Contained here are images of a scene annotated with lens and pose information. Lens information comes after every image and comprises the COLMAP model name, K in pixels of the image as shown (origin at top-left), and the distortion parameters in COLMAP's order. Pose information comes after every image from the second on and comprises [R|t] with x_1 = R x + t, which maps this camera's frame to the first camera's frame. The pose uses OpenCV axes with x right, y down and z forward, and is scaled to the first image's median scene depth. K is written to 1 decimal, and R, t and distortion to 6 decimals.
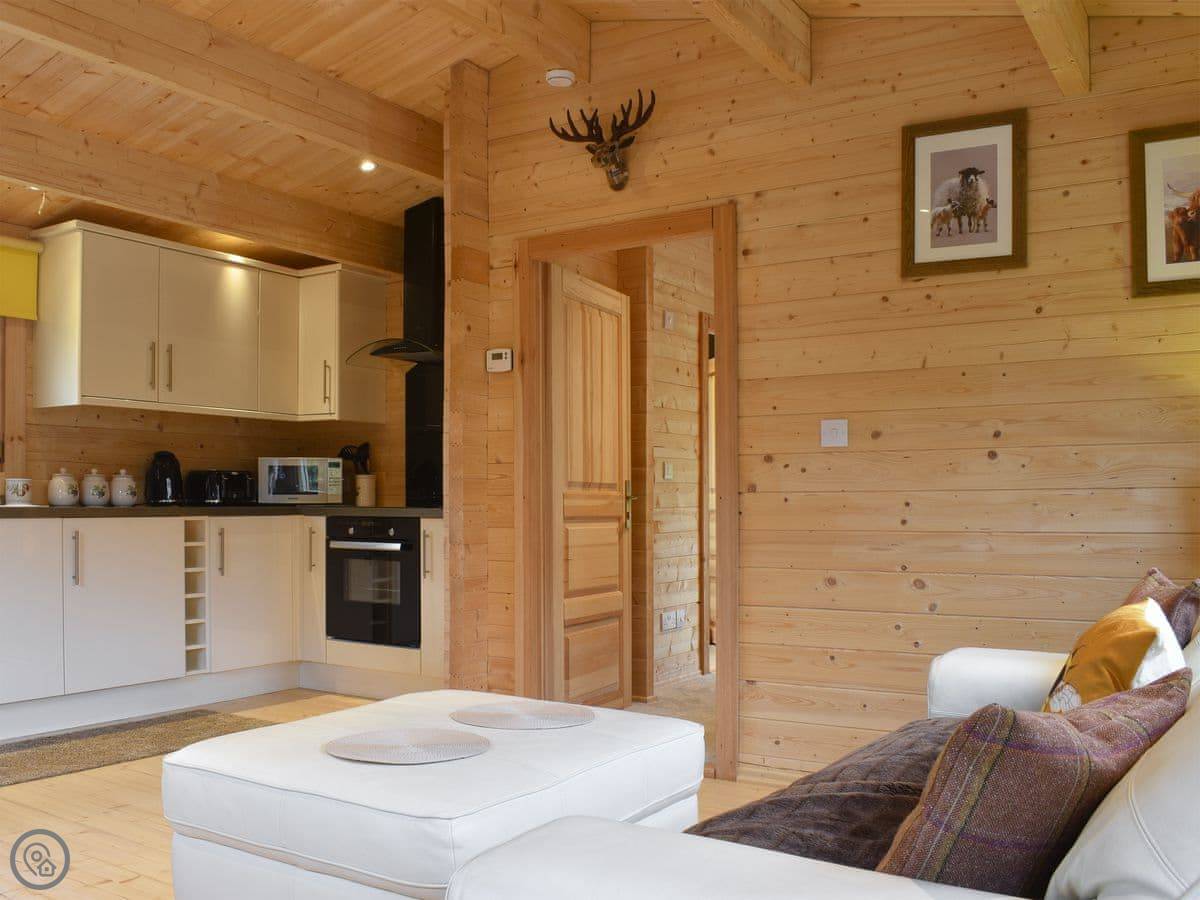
lens RADIAL K [[1256.8, 0, 599.5], [0, 1256.8, 550.0], [0, 0, 1]] dist [-0.078976, 0.004698]
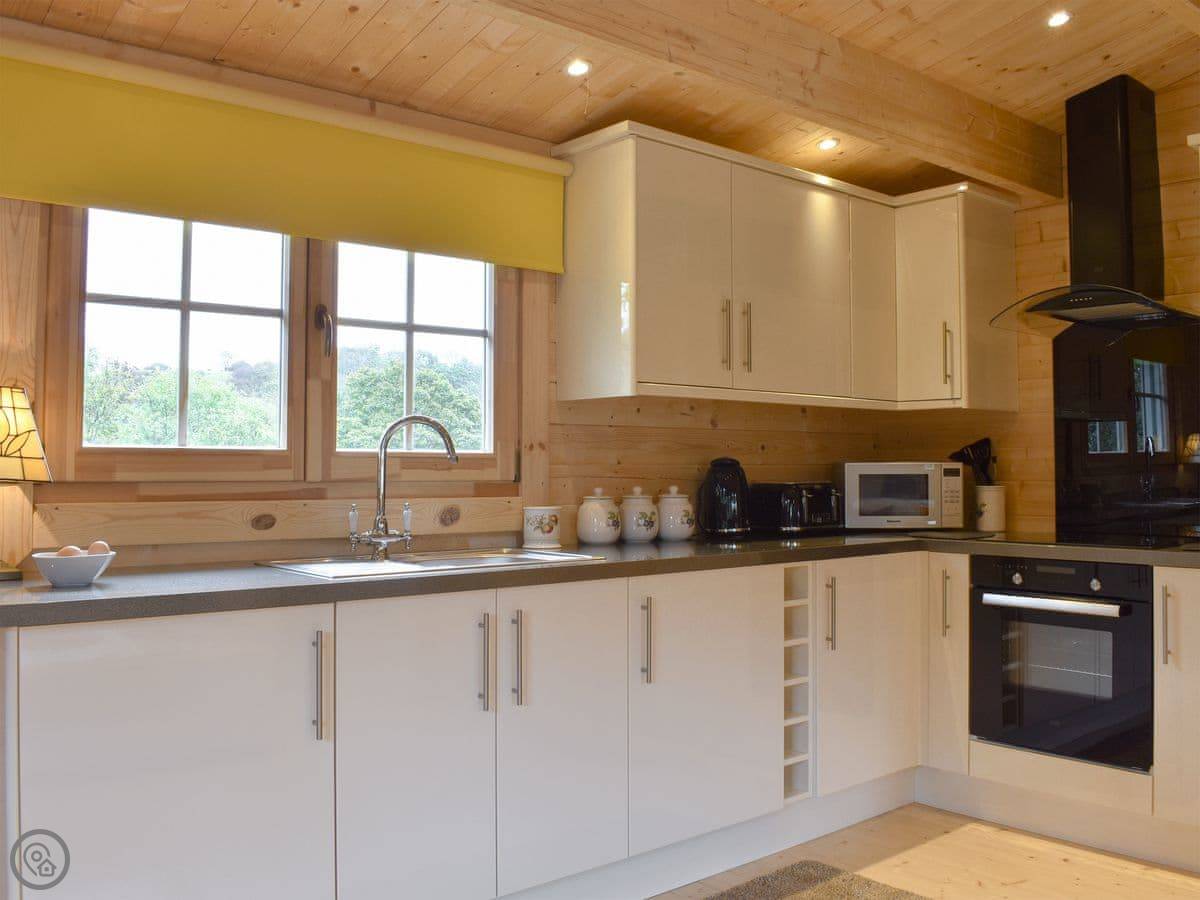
lens RADIAL K [[1128.4, 0, 600.8], [0, 1128.4, 454.5], [0, 0, 1]] dist [-0.090551, 0.001562]
pose [[0.964768, -0.009048, -0.262946, -0.260047], [-0.002382, 0.999067, -0.043118, -0.055844], [0.263091, 0.042225, 0.963847, 0.386930]]
